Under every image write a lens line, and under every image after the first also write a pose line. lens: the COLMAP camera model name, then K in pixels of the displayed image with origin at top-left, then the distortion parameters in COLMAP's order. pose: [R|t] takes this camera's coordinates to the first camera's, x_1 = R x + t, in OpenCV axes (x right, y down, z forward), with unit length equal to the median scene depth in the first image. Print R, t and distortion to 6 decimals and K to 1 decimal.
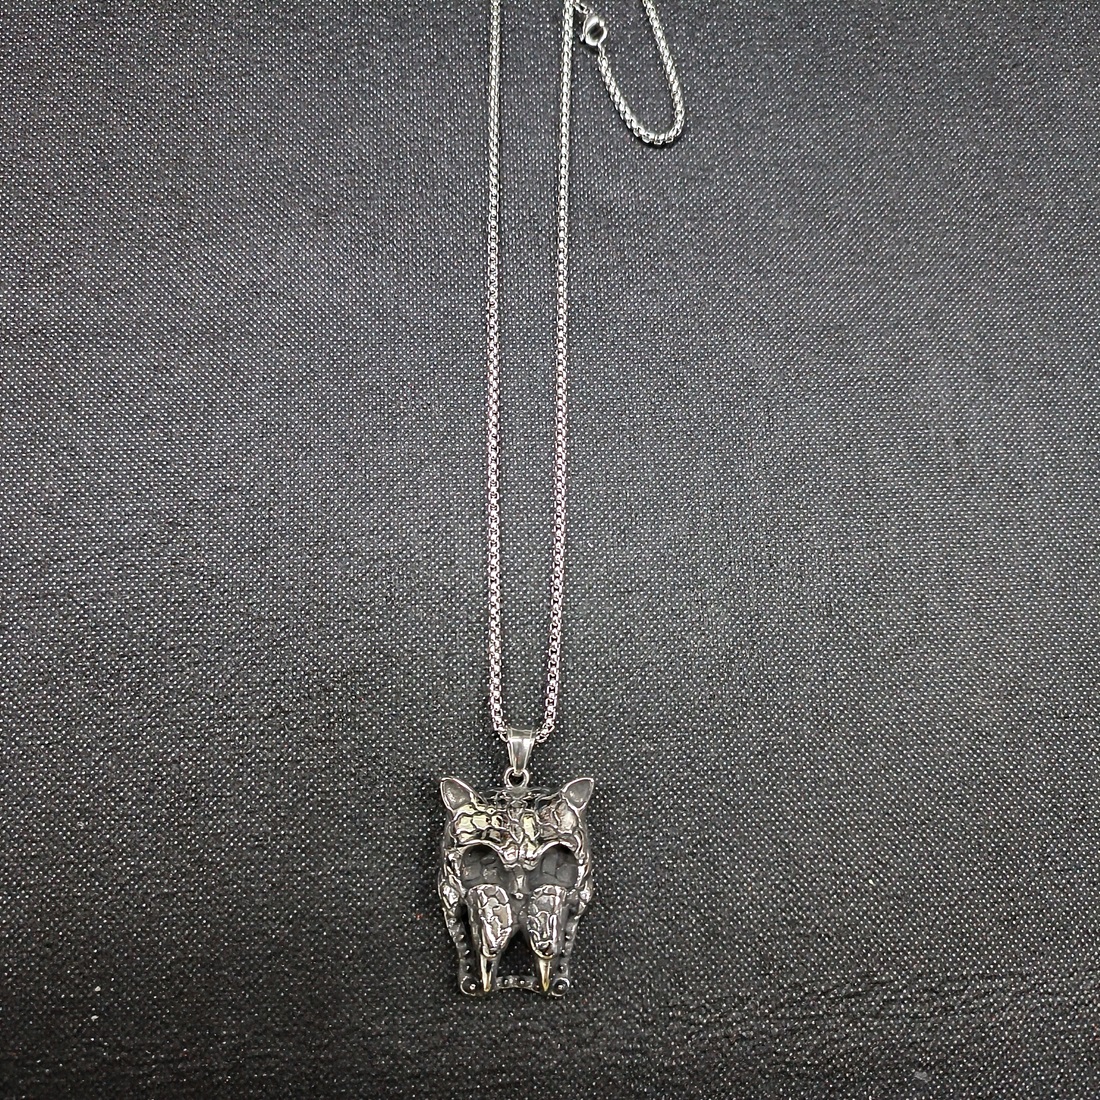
lens RADIAL K [[1120.8, 0, 550.0], [0, 1120.8, 550.0], [0, 0, 1]] dist [-0.030687, 0.048831]
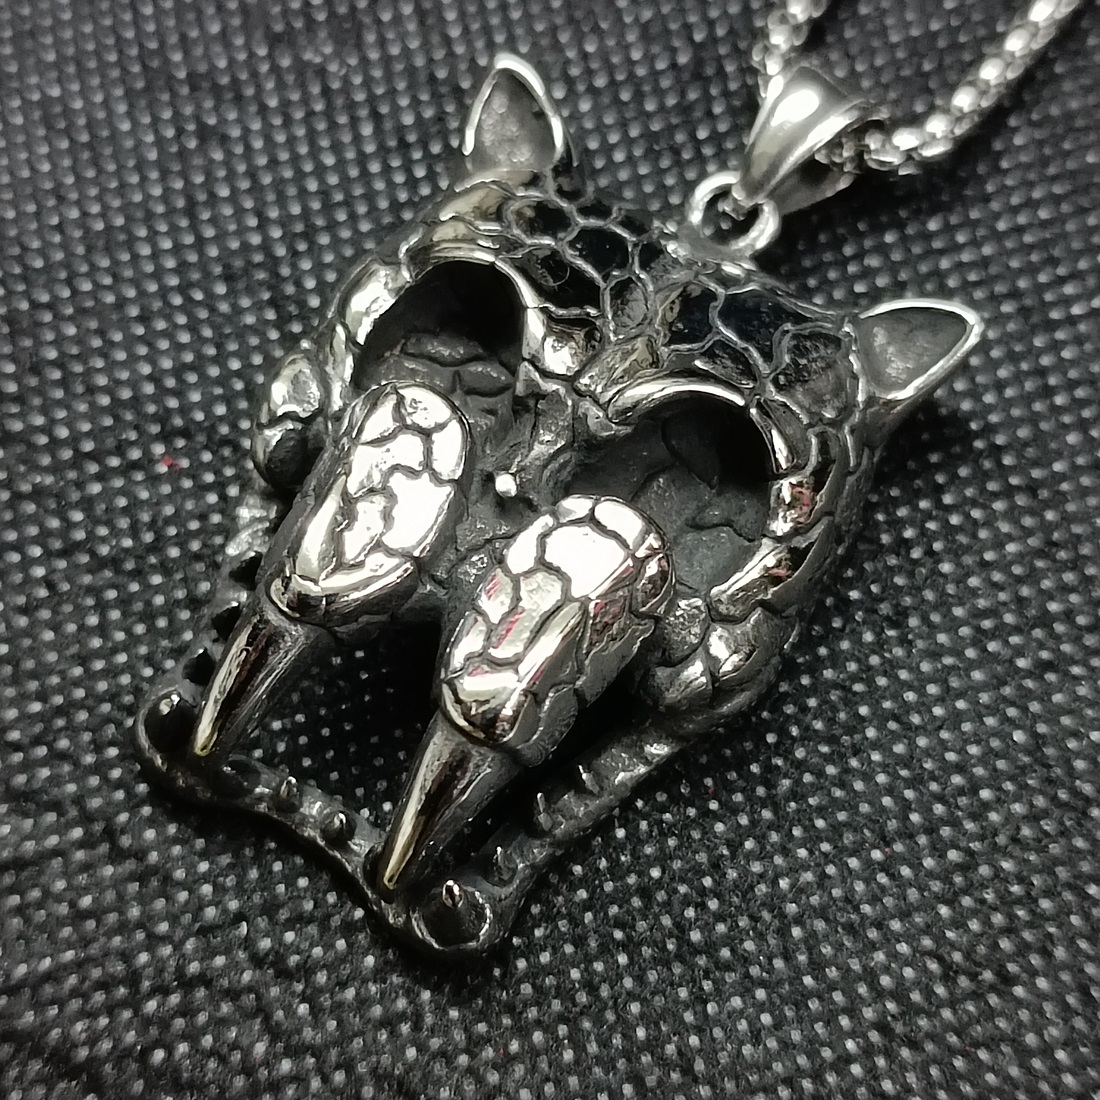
lens RADIAL K [[2286.0, 0, 550.0], [0, 2286.0, 550.0], [0, 0, 1]] dist [0.146578, -1.508764]
pose [[0.833034, 0.476384, -0.281270, 0.130348], [-0.516779, 0.851557, -0.088267, 0.351760], [0.197468, 0.218884, 0.955561, 0.491931]]
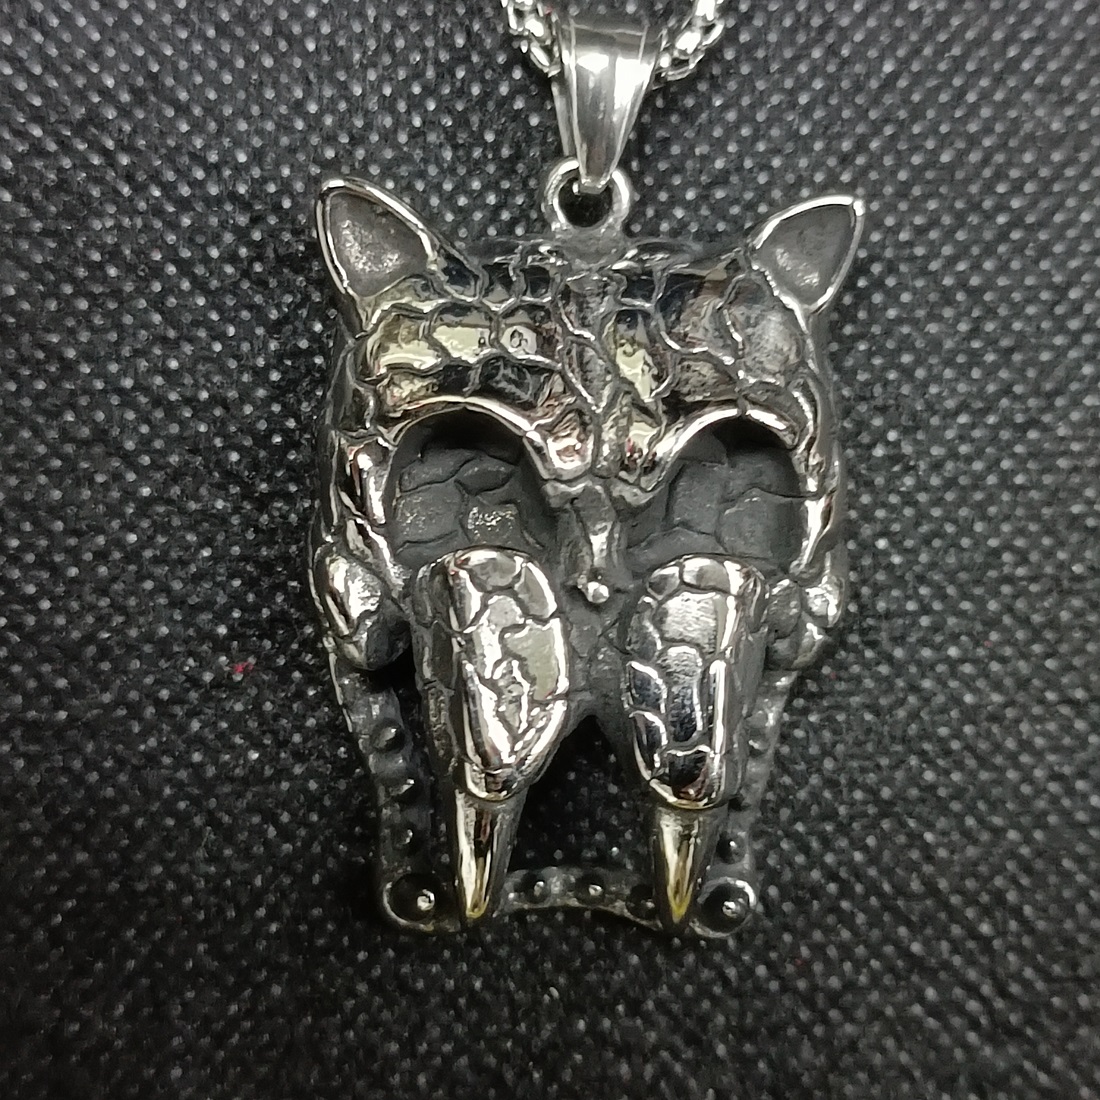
lens RADIAL K [[2286.0, 0, 550.0], [0, 2286.0, 550.0], [0, 0, 1]] dist [0.146578, -1.508764]
pose [[0.999739, 0.021198, 0.008578, -0.043150], [-0.022491, 0.979267, 0.201323, 0.178149], [-0.004133, -0.201463, 0.979487, 0.427104]]
